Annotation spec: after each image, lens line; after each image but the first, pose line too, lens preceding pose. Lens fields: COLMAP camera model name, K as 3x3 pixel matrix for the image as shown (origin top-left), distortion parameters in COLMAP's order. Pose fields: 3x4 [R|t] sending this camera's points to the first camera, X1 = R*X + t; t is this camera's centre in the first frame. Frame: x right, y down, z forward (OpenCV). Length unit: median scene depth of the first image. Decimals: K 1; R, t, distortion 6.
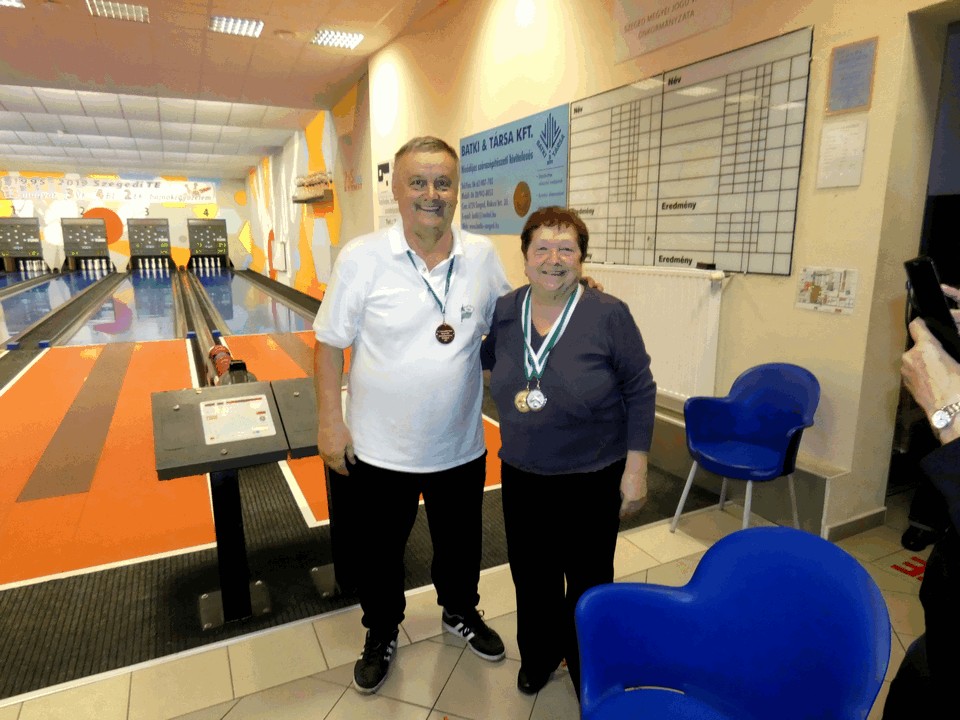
lens RADIAL K [[605.4, 0, 484.0], [0, 605.4, 357.4], [0, 0, 1]] dist [-0.003896, -0.016204]
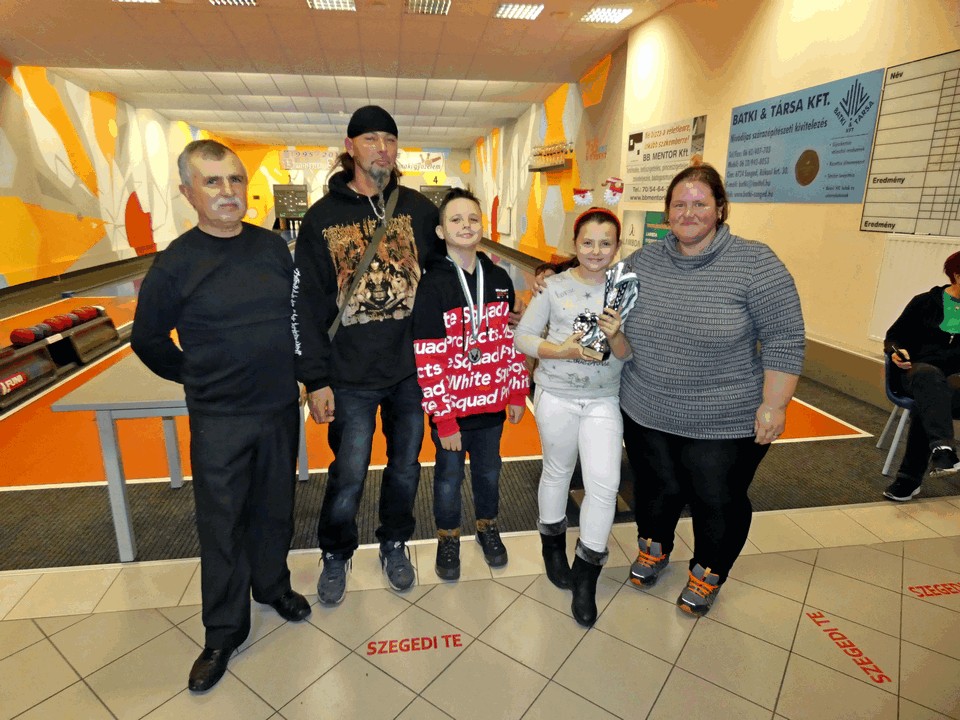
lens RADIAL K [[582.1, 0, 479.0], [0, 582.1, 356.6], [0, 0, 1]] dist [-0.005419, -0.002715]
pose [[0.950612, 0.081843, -0.299398, -0.091039], [-0.062744, 0.995365, 0.072877, 0.009526], [0.303975, -0.050492, 0.951341, -0.064070]]
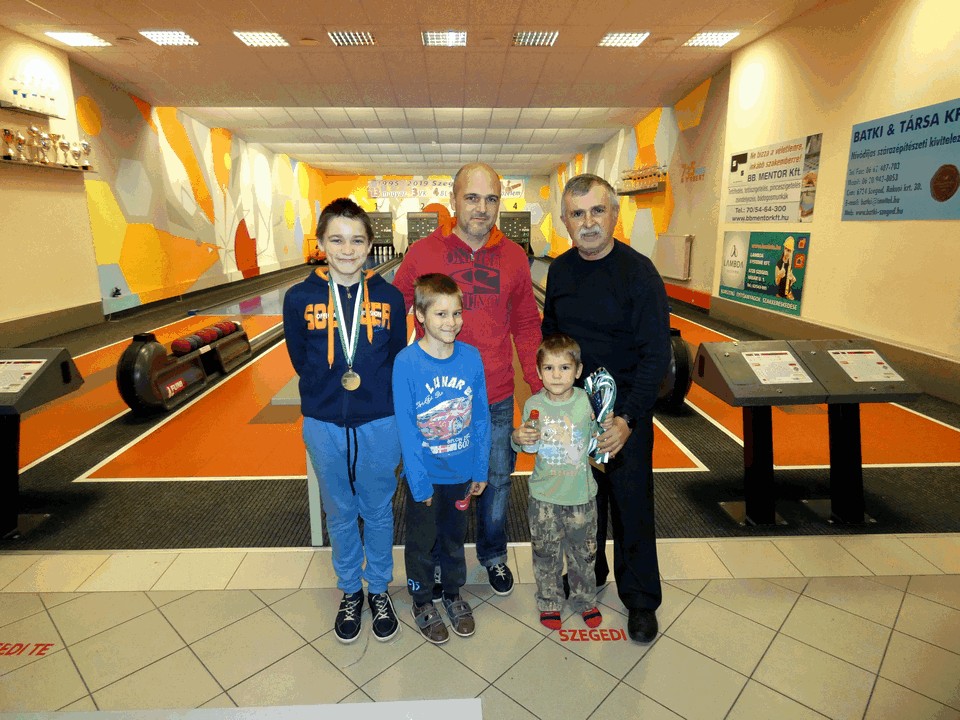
lens RADIAL K [[581.3, 0, 477.0], [0, 581.3, 358.2], [0, 0, 1]] dist [-0.002999, 0.000679]
pose [[0.907465, 0.084845, -0.411470, -0.135010], [-0.074449, 0.996371, 0.041259, 0.021927], [0.413478, -0.006808, 0.910489, -0.099268]]
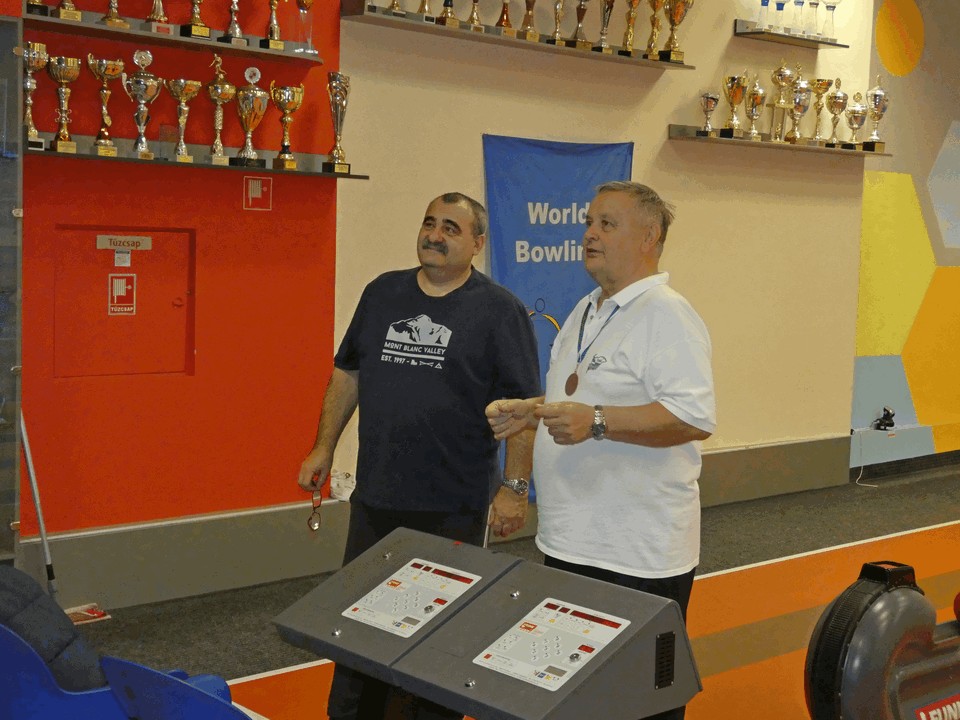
lens RADIAL K [[1397.9, 0, 480.0], [0, 1397.9, 360.0], [0, 0, 1]] dist [0.146589, -0.057151]
pose [[0.276842, 0.078876, -0.957673, -0.196969], [-0.216039, 0.976220, 0.017951, -0.004459], [0.936315, 0.201925, 0.287299, -0.034945]]
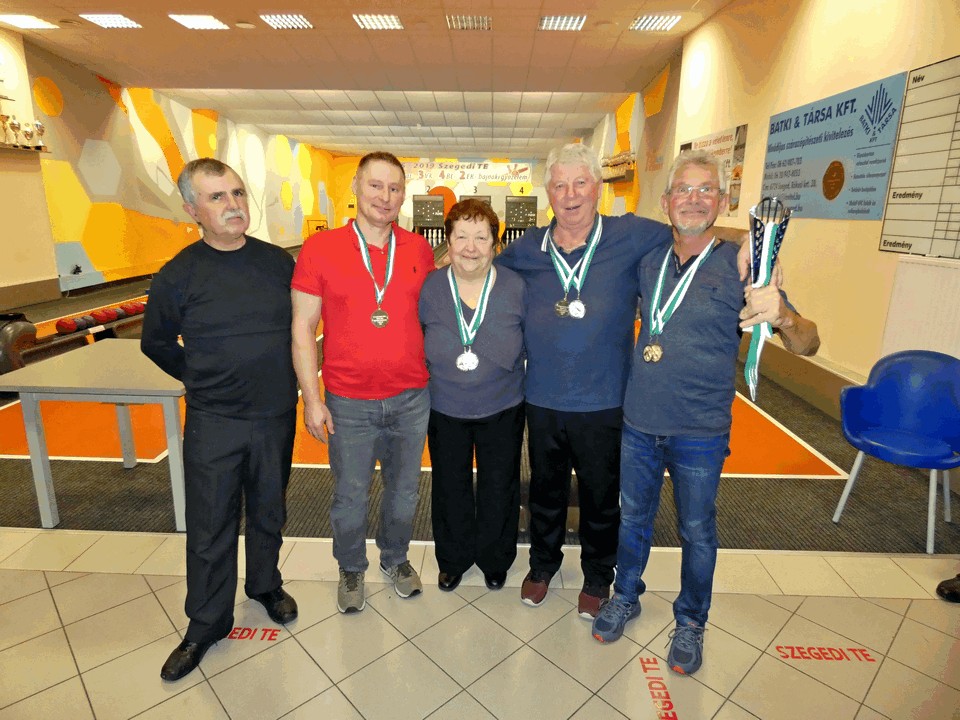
lens RADIAL K [[582.1, 0, 479.0], [0, 582.1, 356.6], [0, 0, 1]] dist [-0.005419, -0.002715]
pose [[0.881060, 0.126337, -0.455820, 0.015334], [-0.105161, 0.991871, 0.071644, -0.001633], [0.461166, -0.015188, 0.887184, -0.023378]]
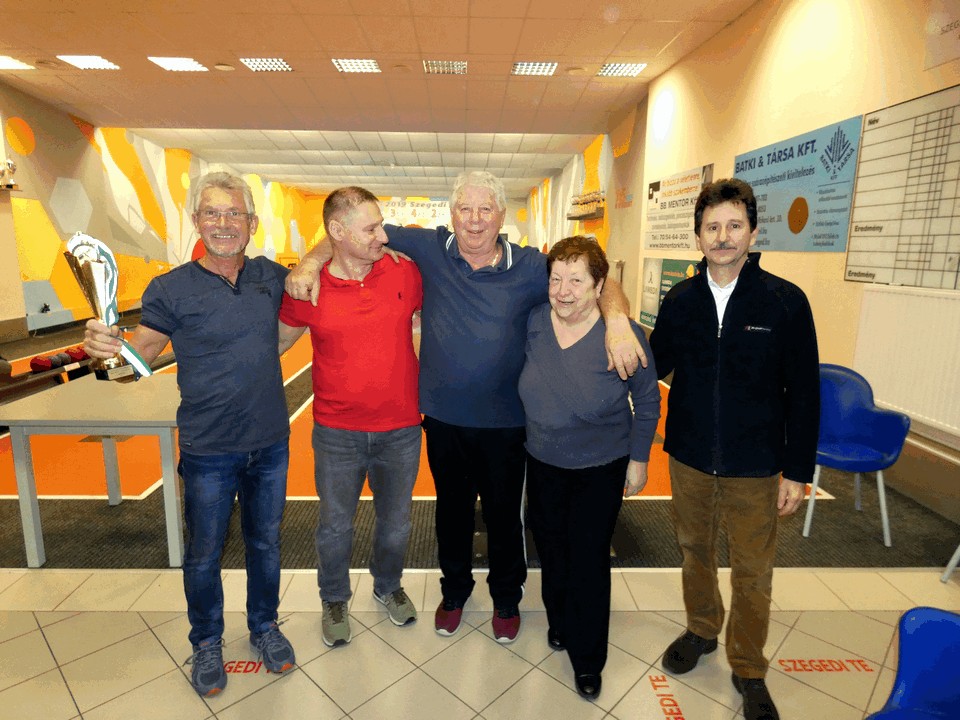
lens RADIAL K [[583.0, 0, 476.7], [0, 583.0, 359.4], [0, 0, 1]] dist [-0.009217, 0.000663]
pose [[0.903241, 0.087924, -0.420029, 0.005703], [-0.092503, 0.995667, 0.009500, 0.004524], [0.419045, 0.030273, 0.907461, -0.036173]]
